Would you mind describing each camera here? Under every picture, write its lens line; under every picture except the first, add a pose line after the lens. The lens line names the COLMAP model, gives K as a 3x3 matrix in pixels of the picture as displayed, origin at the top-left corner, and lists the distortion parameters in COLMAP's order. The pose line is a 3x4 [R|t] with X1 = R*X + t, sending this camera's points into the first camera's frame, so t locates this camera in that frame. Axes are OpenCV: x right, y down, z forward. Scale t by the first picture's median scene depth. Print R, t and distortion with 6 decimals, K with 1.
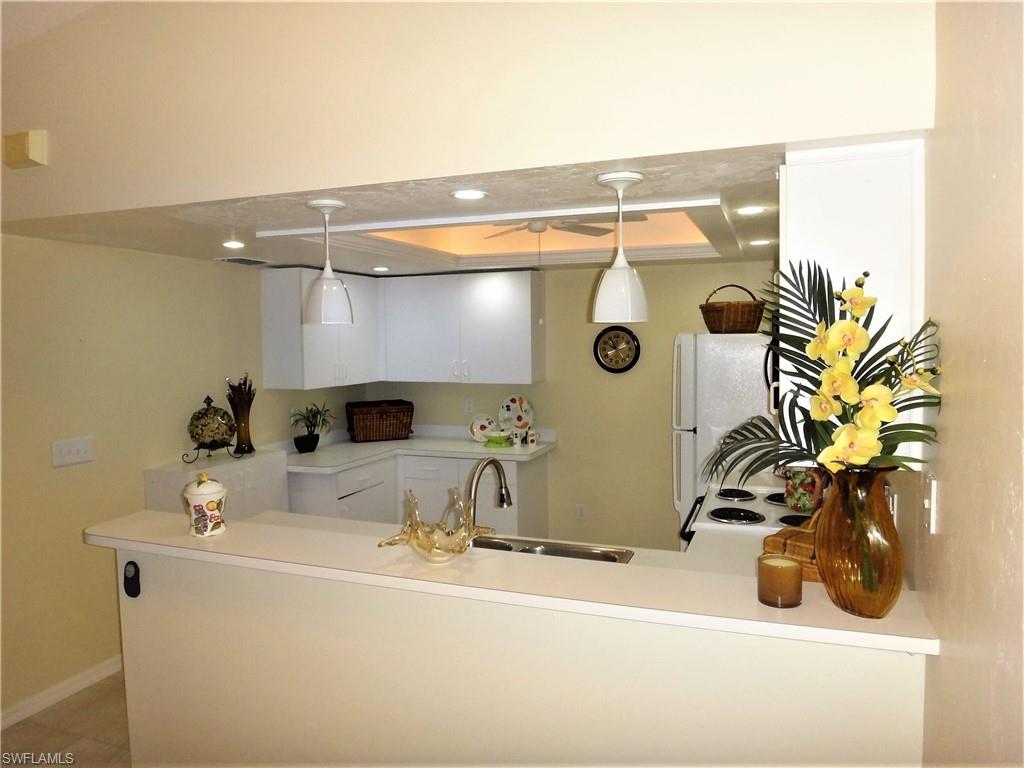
lens RADIAL K [[721.2, 0, 512.0], [0, 721.2, 384.0], [0, 0, 1]] dist [-0.037302, 0.003806]
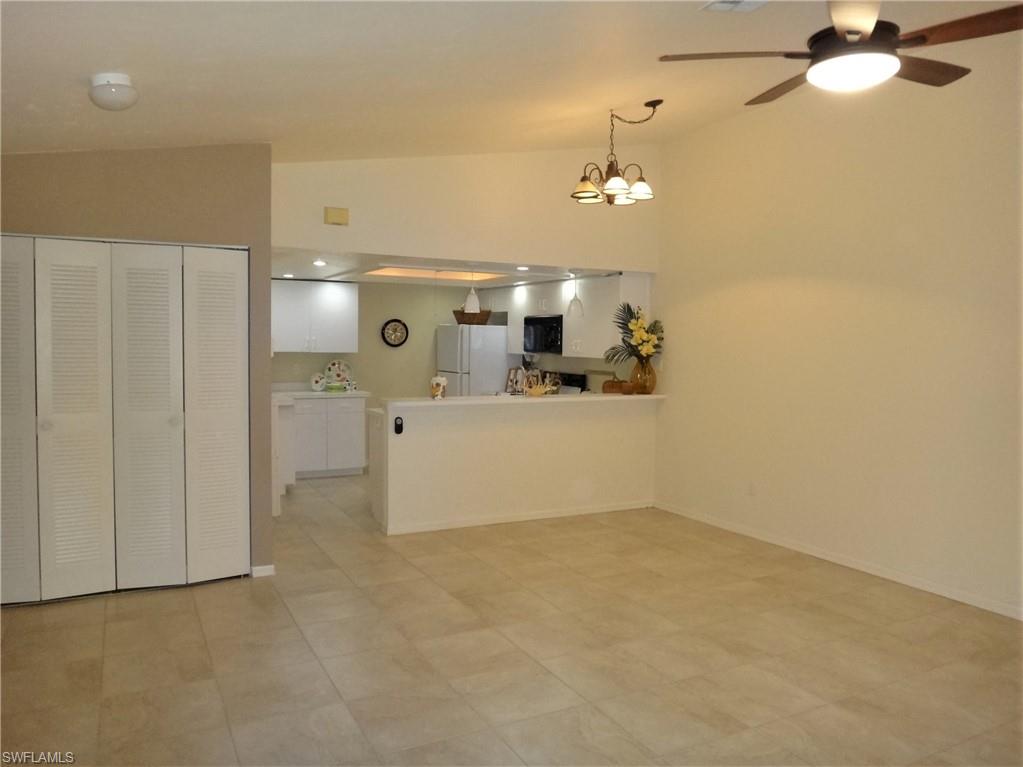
lens RADIAL K [[720.5, 0, 511.5], [0, 720.5, 383.5], [0, 0, 1]] dist [-0.037302, 0.003806]
pose [[0.656108, -0.019352, 0.754418, -0.980258], [0.030336, 0.999539, -0.000743, 0.082400], [-0.754057, 0.023374, 0.656393, -0.335564]]
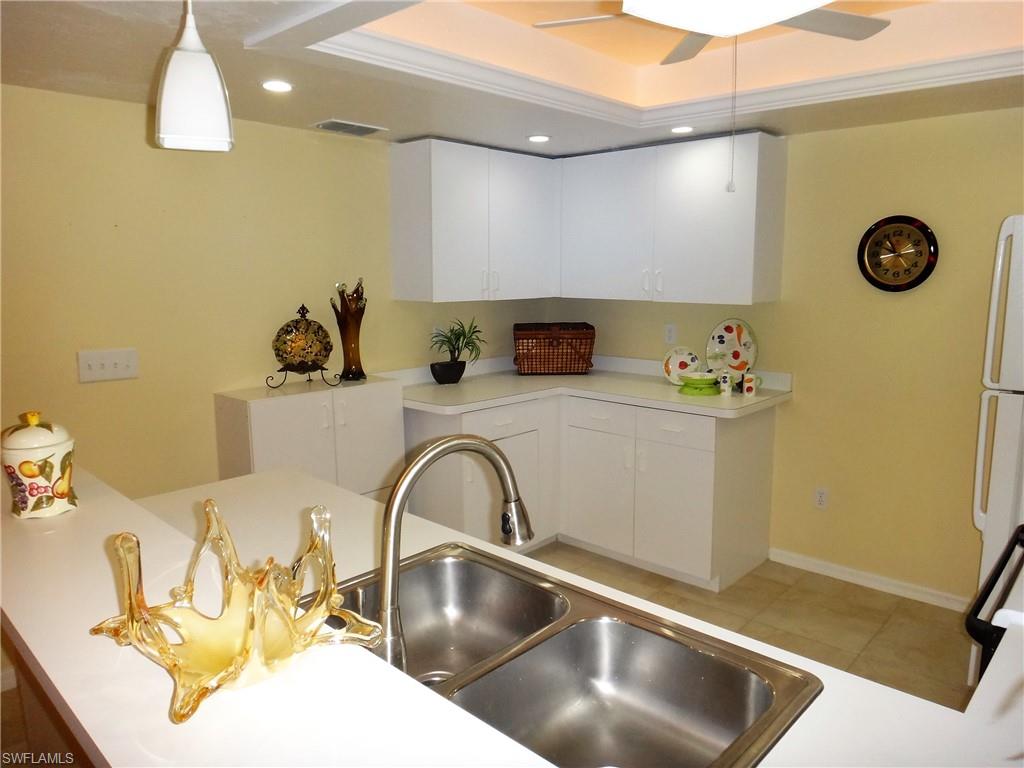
lens RADIAL K [[721.2, 0, 512.0], [0, 721.2, 384.0], [0, 0, 1]] dist [-0.037302, 0.003806]
pose [[0.925304, 0.068223, -0.373038, 0.074922], [-0.033012, 0.994441, 0.099983, 0.013877], [0.377786, -0.080200, 0.922413, 0.291724]]
